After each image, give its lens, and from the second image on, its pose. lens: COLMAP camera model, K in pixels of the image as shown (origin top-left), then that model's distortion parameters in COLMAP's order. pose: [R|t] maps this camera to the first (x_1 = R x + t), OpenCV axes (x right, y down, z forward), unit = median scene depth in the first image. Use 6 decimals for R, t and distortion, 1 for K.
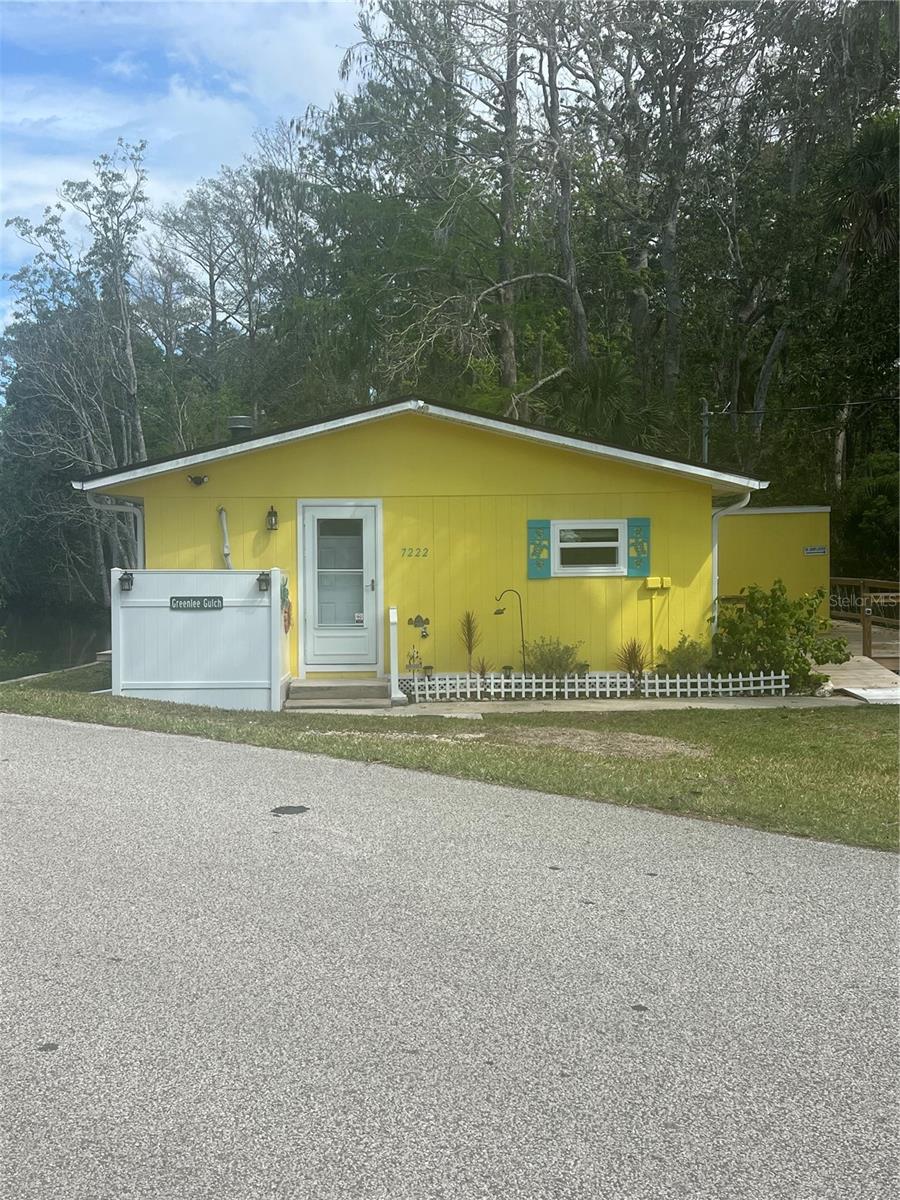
lens RADIAL K [[1229.3, 0, 449.7], [0, 1229.3, 601.0], [0, 0, 1]] dist [0.025752, 0.000000]
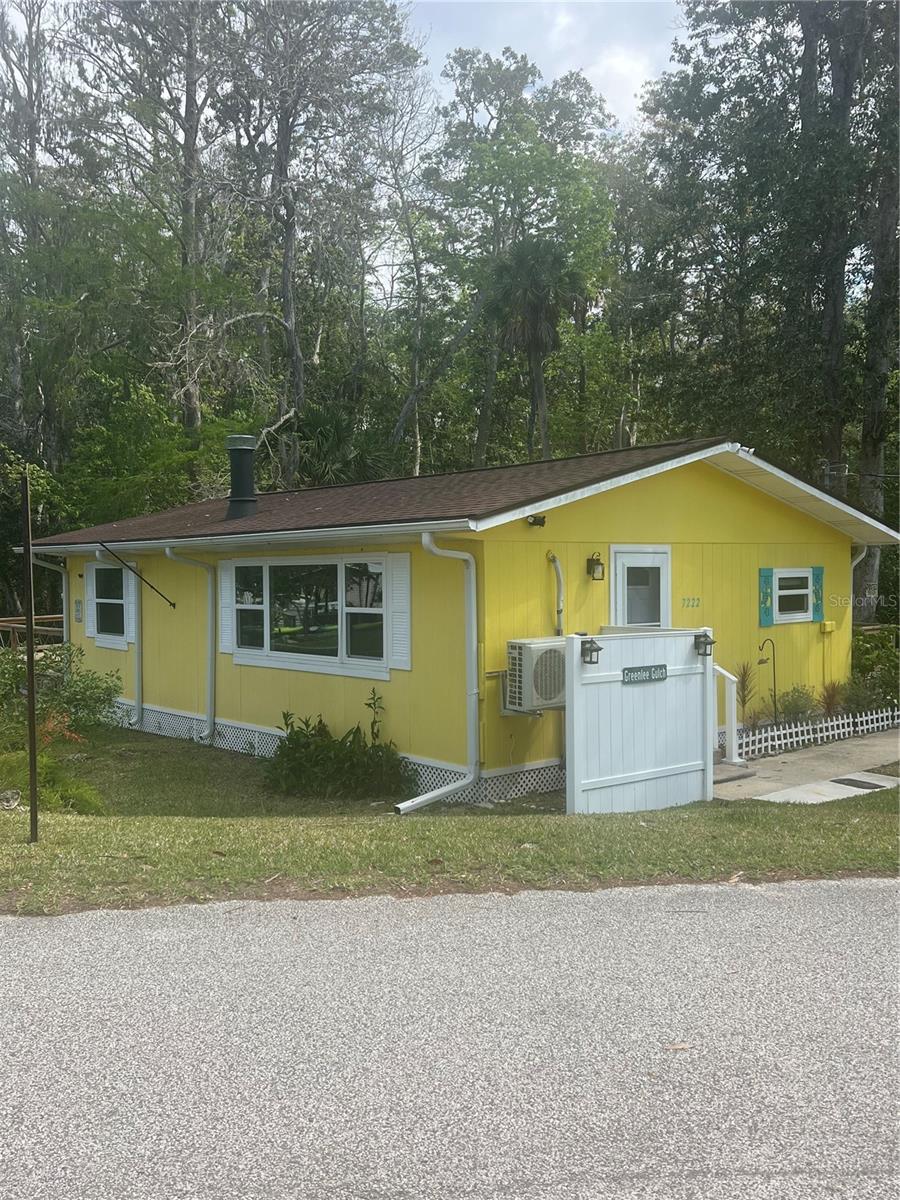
lens RADIAL K [[1002.1, 0, 450.4], [0, 1002.1, 595.7], [0, 0, 1]] dist [0.002647, 0.000718]
pose [[0.825774, -0.011852, 0.563876, -0.620043], [0.018658, 0.999806, -0.006310, -0.043814], [-0.563692, 0.015732, 0.825835, 0.472843]]
